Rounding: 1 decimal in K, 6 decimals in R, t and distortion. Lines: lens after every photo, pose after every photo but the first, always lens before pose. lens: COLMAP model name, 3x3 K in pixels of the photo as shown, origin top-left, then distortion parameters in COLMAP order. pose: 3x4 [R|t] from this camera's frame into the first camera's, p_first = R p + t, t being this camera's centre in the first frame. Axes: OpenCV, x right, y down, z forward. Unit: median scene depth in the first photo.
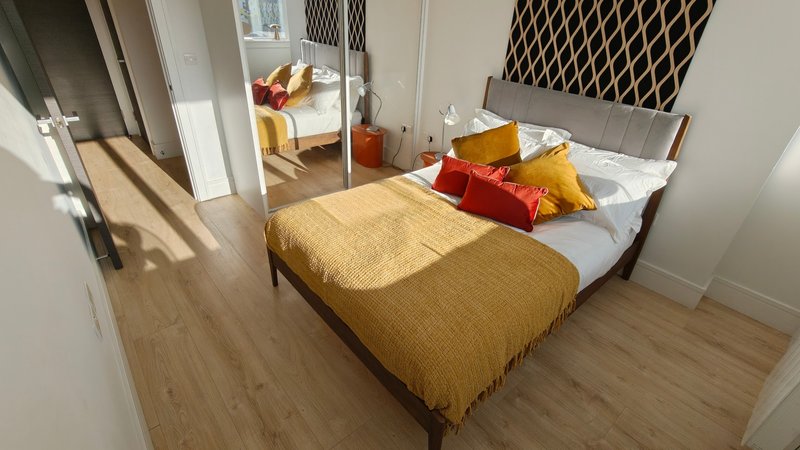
lens RADIAL K [[369.0, 0, 398.7], [0, 369.0, 224.5], [0, 0, 1]] dist [-0.014236, 0.000133]
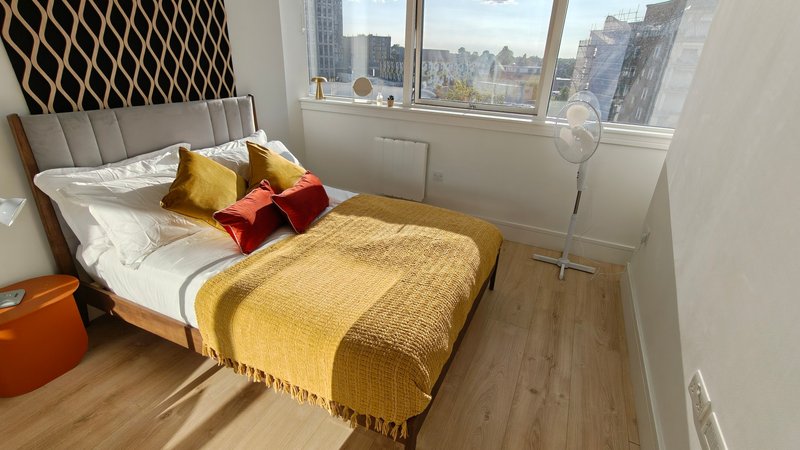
lens RADIAL K [[369.0, 0, 399.5], [0, 369.0, 227.0], [0, 0, 1]] dist [-0.014236, 0.000133]
pose [[-0.404727, -0.435964, 0.803823, -0.772715], [0.406997, 0.701287, 0.585277, -0.570223], [-0.818871, 0.564031, -0.106394, 1.053671]]
